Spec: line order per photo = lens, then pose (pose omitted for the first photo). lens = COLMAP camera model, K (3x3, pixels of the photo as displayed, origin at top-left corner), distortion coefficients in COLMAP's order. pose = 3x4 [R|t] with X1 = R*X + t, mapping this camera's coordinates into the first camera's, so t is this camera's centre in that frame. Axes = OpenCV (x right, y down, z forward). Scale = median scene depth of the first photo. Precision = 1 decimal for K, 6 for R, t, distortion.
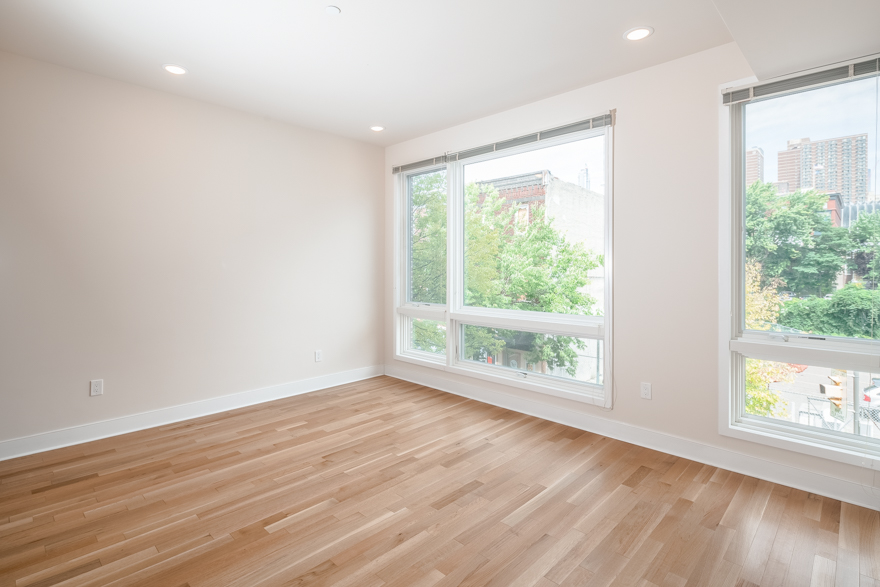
lens RADIAL K [[440.0, 0, 435.4], [0, 440.0, 268.0], [0, 0, 1]] dist [0.000958, -0.000031]
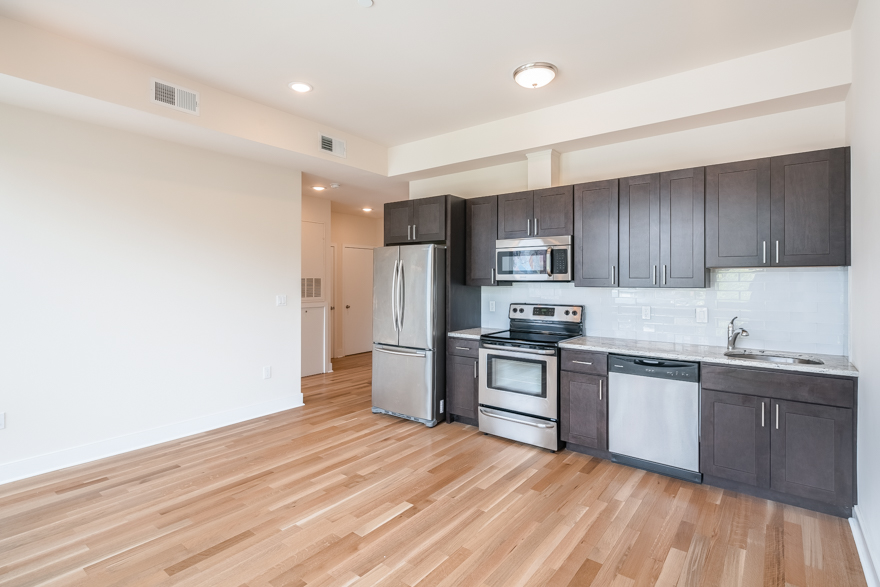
lens RADIAL K [[440.0, 0, 439.7], [0, 440.0, 287.3], [0, 0, 1]] dist [0.000958, -0.000031]
pose [[-0.993691, -0.003787, -0.112086, -0.319376], [-0.004517, 0.999970, 0.006258, 0.006271], [0.112059, 0.006725, -0.993679, 2.119400]]
